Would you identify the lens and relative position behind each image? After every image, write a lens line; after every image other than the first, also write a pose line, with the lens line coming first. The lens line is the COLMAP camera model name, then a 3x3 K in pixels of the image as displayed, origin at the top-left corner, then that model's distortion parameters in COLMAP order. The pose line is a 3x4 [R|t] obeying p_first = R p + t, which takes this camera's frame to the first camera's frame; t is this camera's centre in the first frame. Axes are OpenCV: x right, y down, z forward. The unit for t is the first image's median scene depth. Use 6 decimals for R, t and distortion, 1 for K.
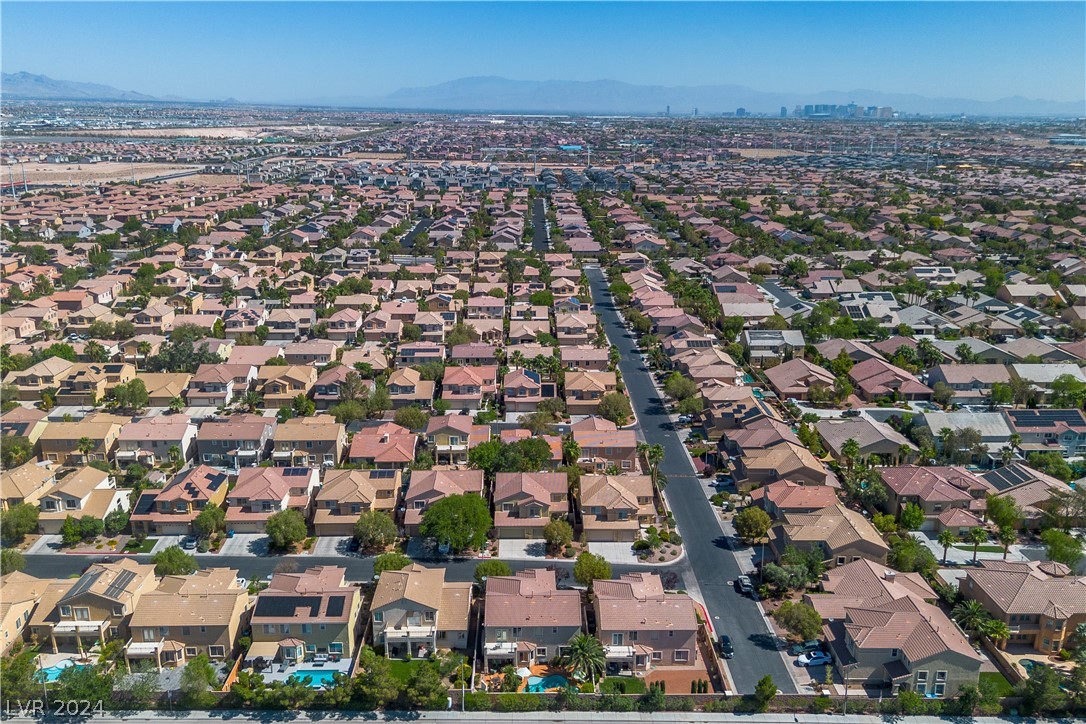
lens RADIAL K [[913.8, 0, 537.5], [0, 913.8, 364.4], [0, 0, 1]] dist [0.077830, -0.098144]
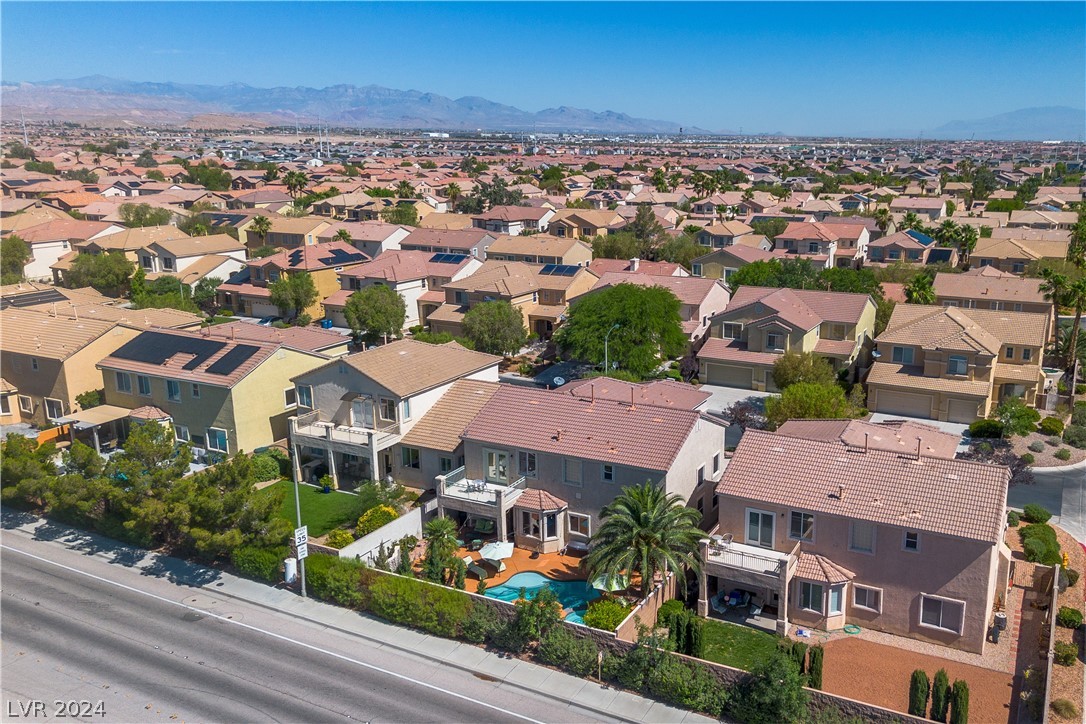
lens RADIAL K [[913.8, 0, 629.0], [0, 913.8, 363.1], [0, 0, 1]] dist [0.077830, -0.098144]
pose [[0.892806, 0.107404, -0.437449, 0.126665], [-0.123369, 0.992327, -0.008149, 0.158760], [0.433218, 0.061243, 0.899206, 0.421325]]
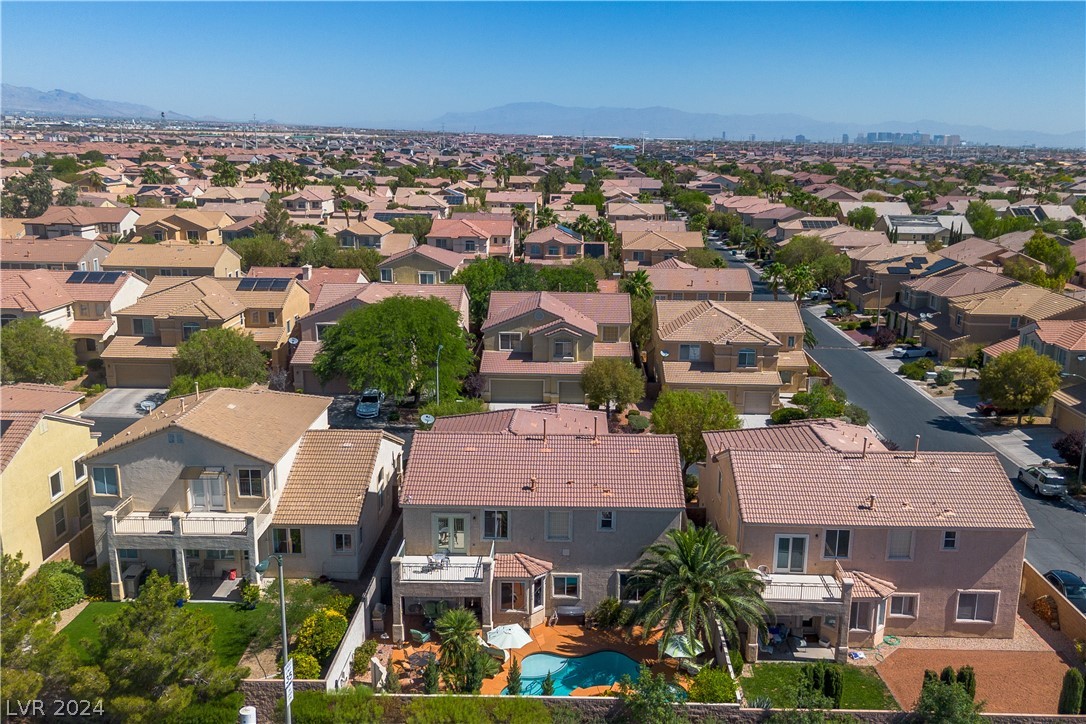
lens RADIAL K [[958.1, 0, 569.4], [0, 958.1, 364.3], [0, 0, 1]] dist [0.062936, -0.066231]
pose [[0.999742, 0.017376, -0.014638, 0.006172], [-0.017939, 0.999070, -0.039203, 0.159665], [0.013943, 0.039456, 0.999124, 0.418403]]
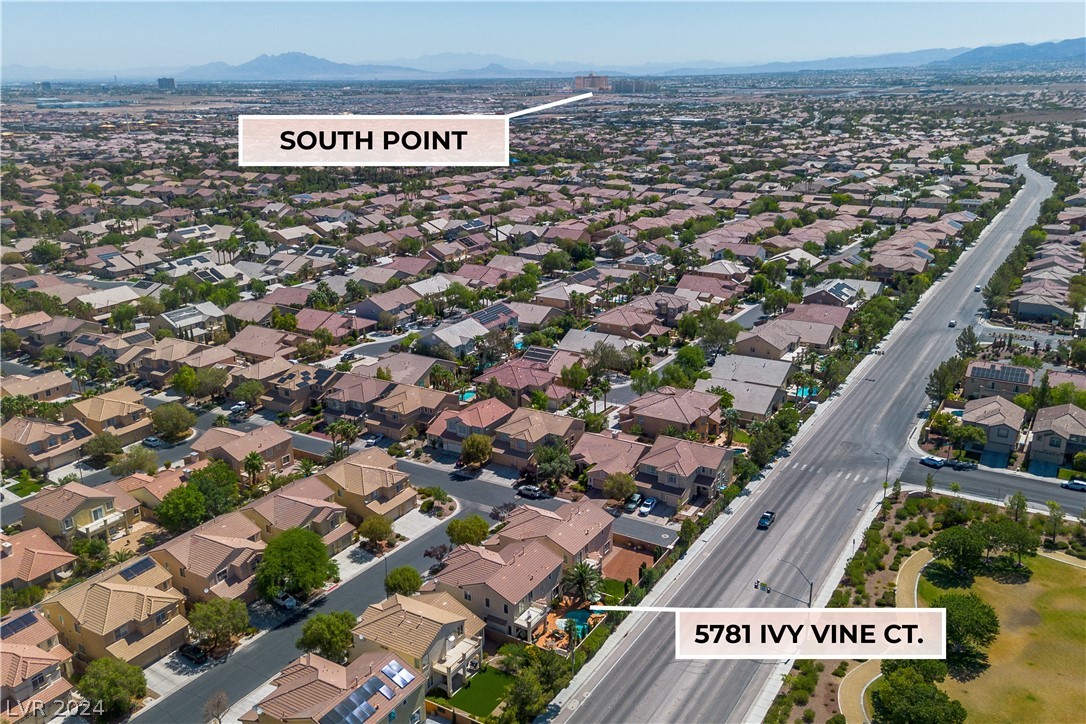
lens RADIAL K [[913.8, 0, 545.3], [0, 913.8, 360.4], [0, 0, 1]] dist [0.077830, -0.098144]
pose [[0.526413, -0.270921, 0.805910, -0.484483], [0.245658, 0.955912, 0.160885, -0.070133], [-0.813967, 0.113287, 0.569758, 0.256364]]
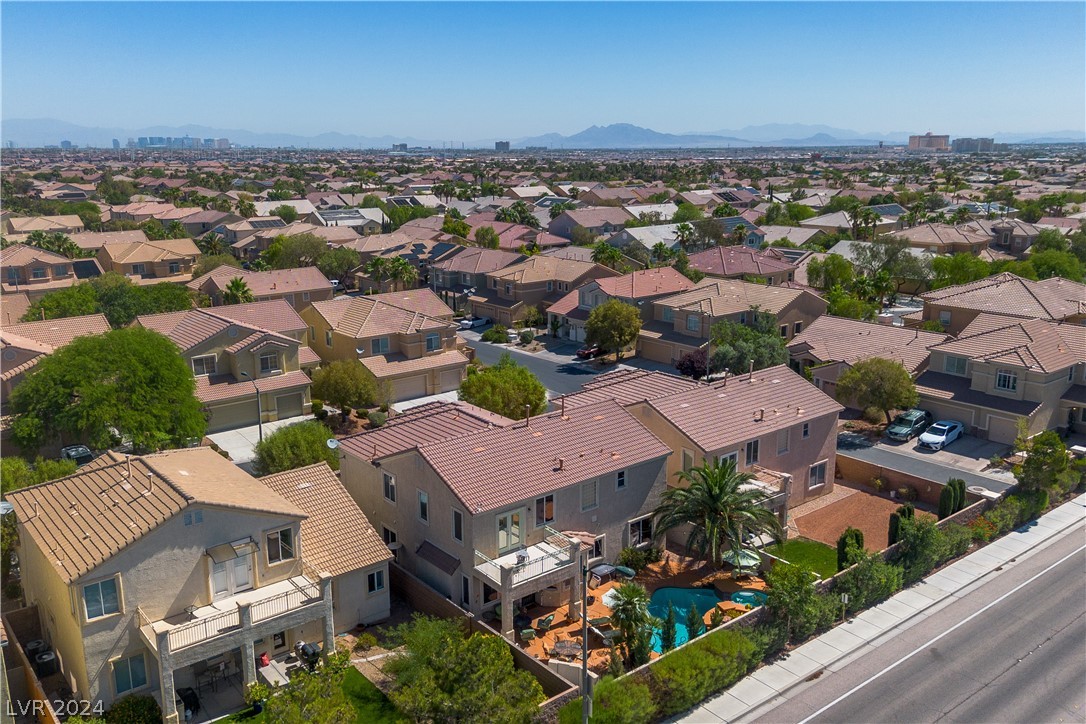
lens RADIAL K [[913.8, 0, 527.3], [0, 913.8, 366.3], [0, 0, 1]] dist [0.077830, -0.098144]
pose [[0.787726, -0.157311, 0.595601, -0.148933], [0.178280, 0.983686, 0.024024, 0.147752], [-0.589664, 0.087260, 0.802921, 0.466546]]
